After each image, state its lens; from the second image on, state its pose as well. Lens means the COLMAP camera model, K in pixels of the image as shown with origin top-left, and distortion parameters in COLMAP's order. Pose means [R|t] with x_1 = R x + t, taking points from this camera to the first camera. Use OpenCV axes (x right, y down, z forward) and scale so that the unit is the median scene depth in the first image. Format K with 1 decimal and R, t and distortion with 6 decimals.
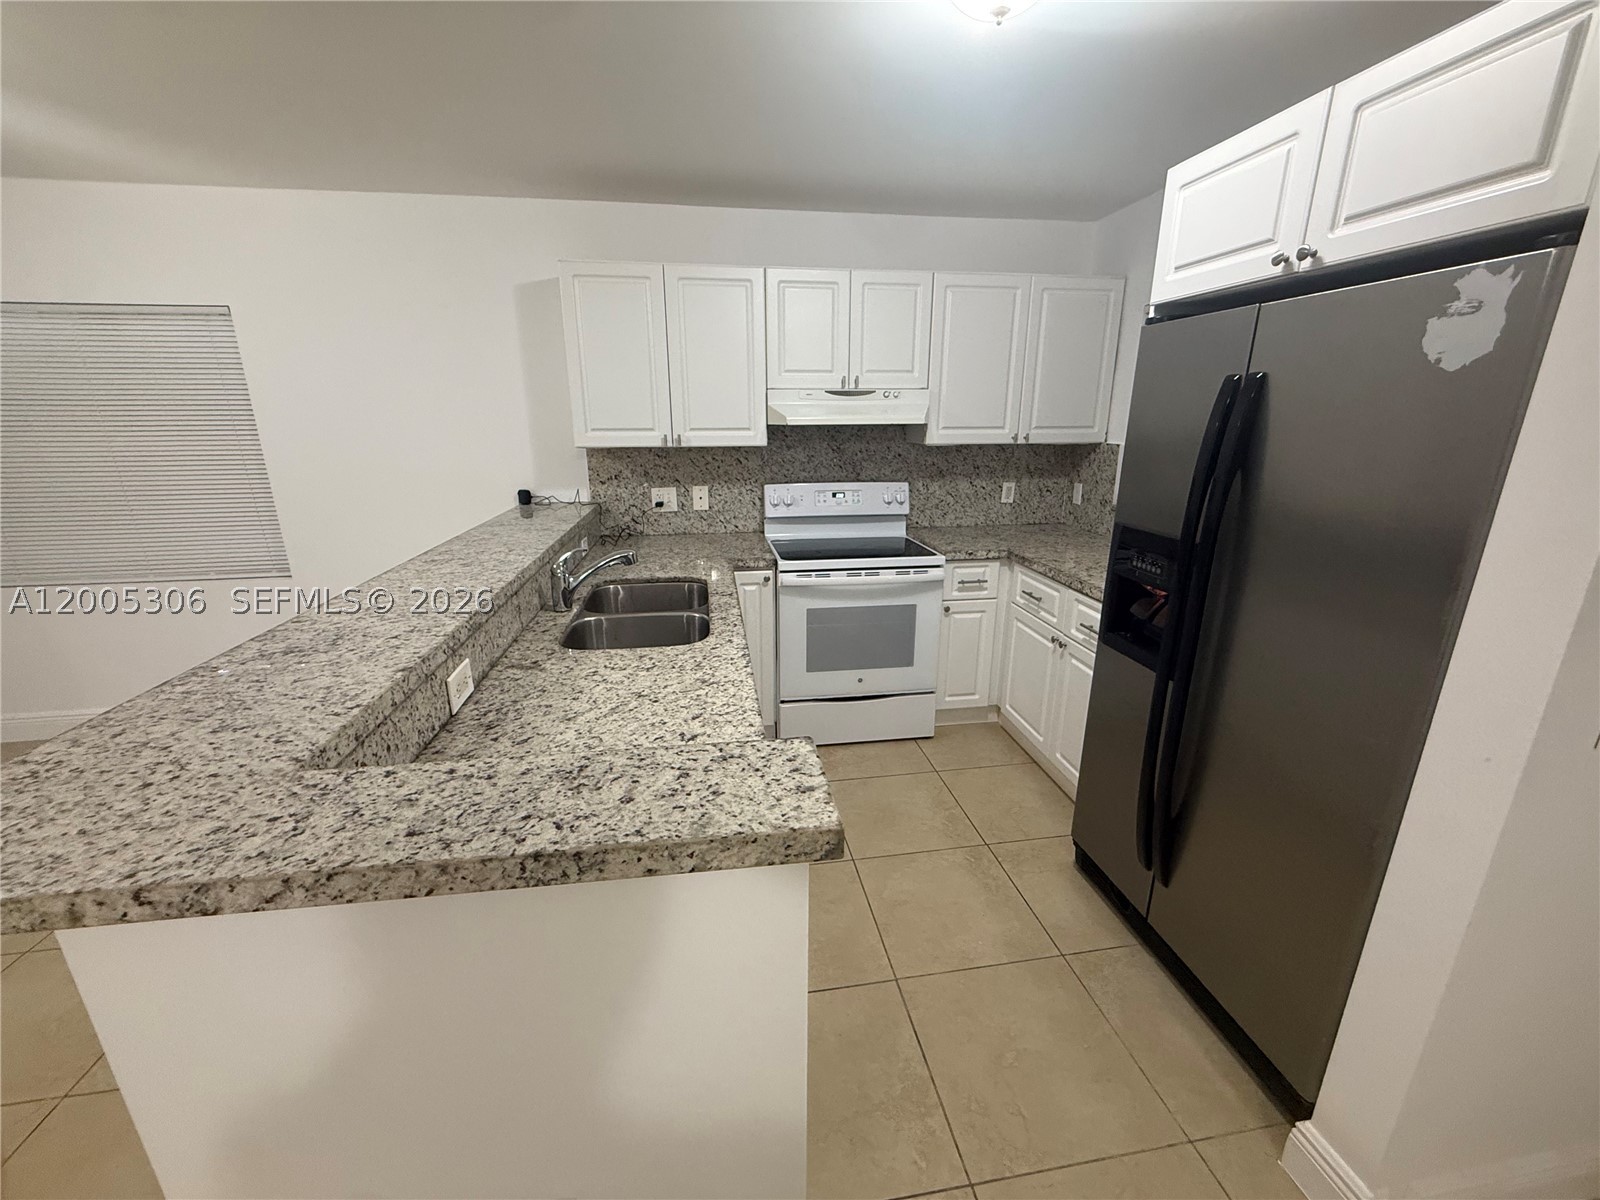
lens RADIAL K [[637.5, 0, 796.6], [0, 637.5, 598.4], [0, 0, 1]] dist [-0.000794, 0.000119]
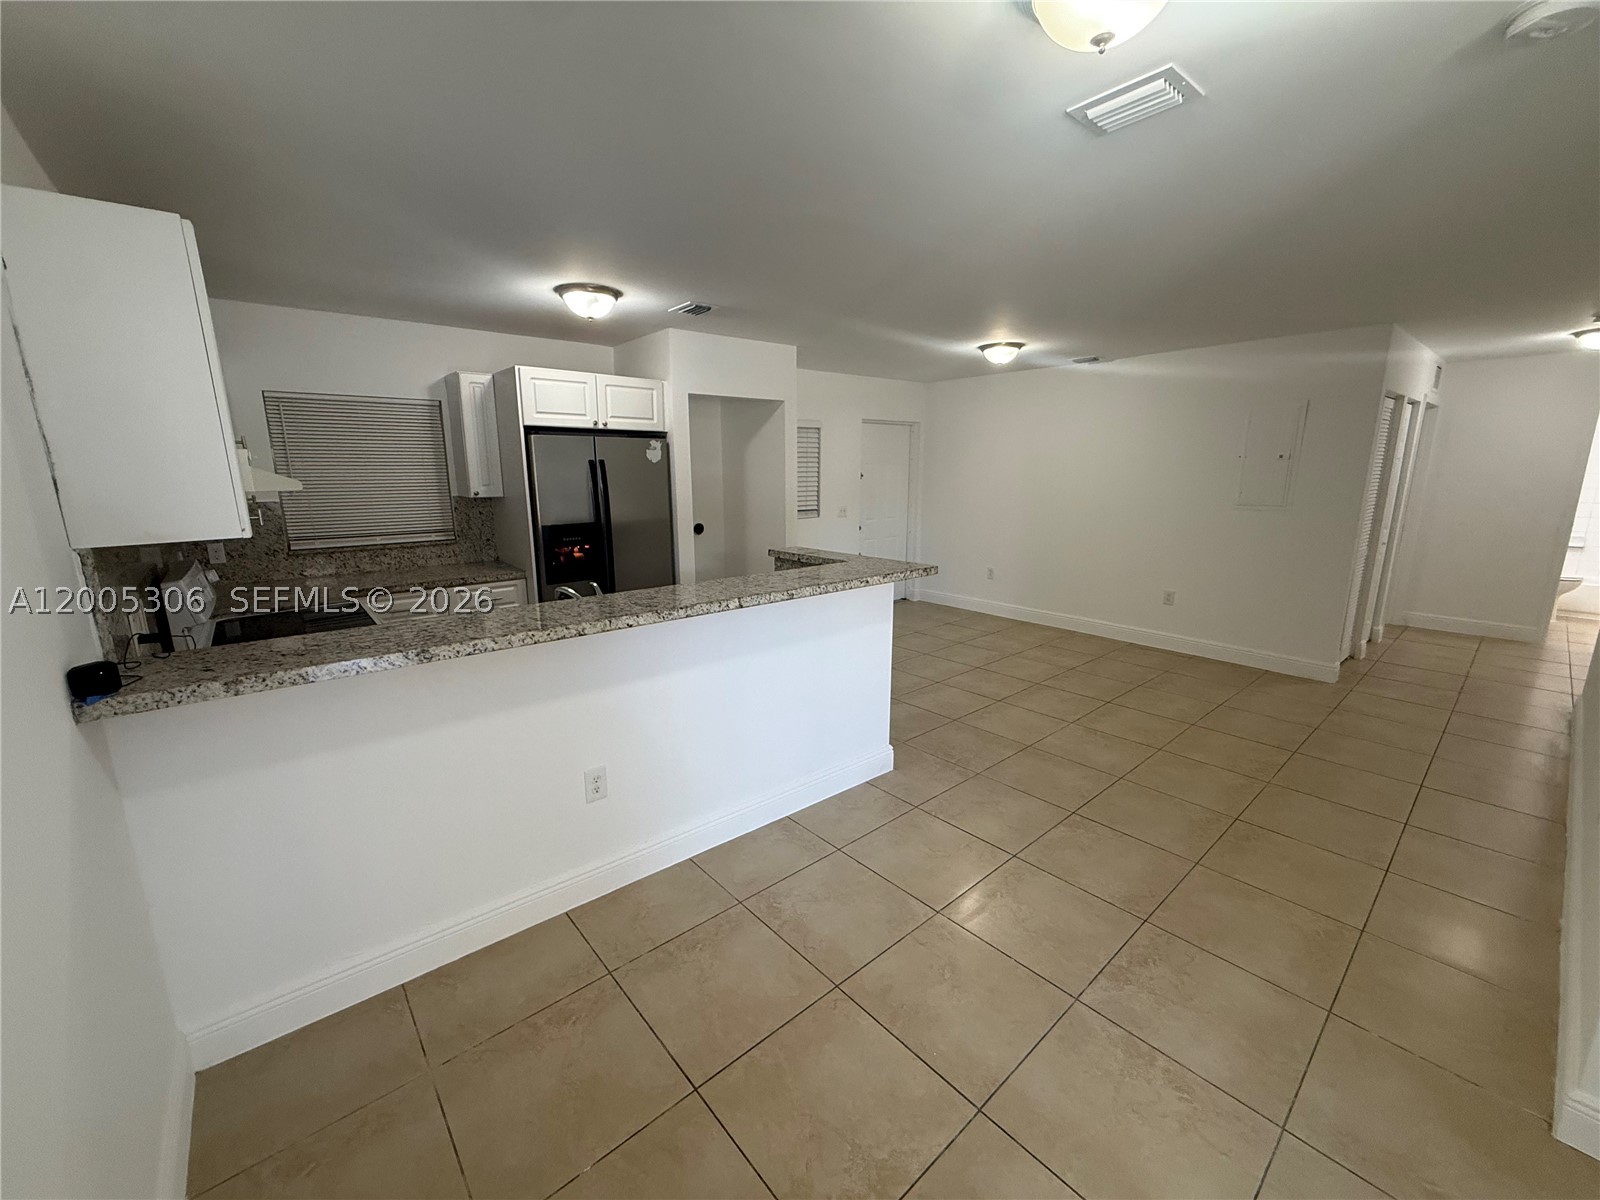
lens RADIAL K [[637.5, 0, 793.1], [0, 637.5, 597.5], [0, 0, 1]] dist [-0.000794, 0.000119]
pose [[-0.526007, -0.167259, 0.833871, -1.015344], [0.242144, 0.910439, 0.335362, -0.243776], [-0.815281, 0.378319, -0.438397, 0.803218]]
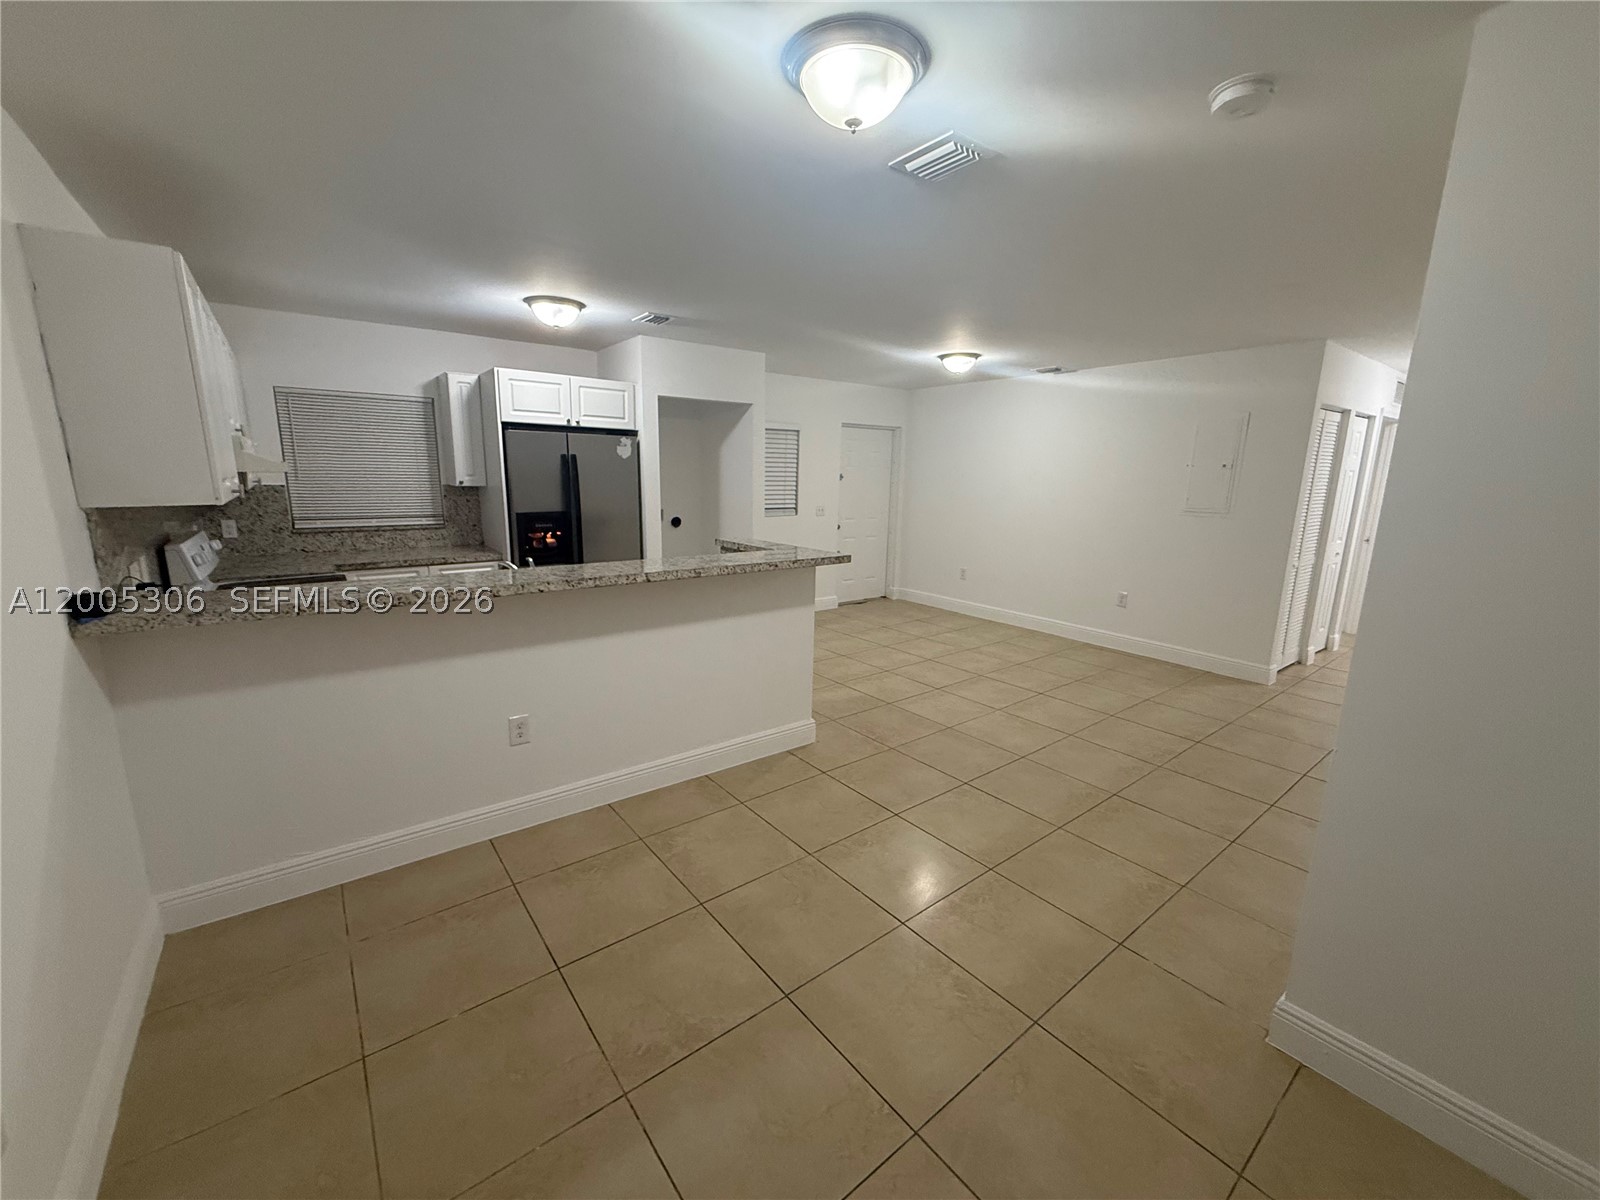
lens RADIAL K [[637.5, 0, 793.6], [0, 637.5, 597.6], [0, 0, 1]] dist [-0.000794, 0.000119]
pose [[-0.485376, -0.178121, 0.855969, -1.196993], [0.227682, 0.919497, 0.320447, -0.208518], [-0.844139, 0.350426, -0.405746, 0.721047]]
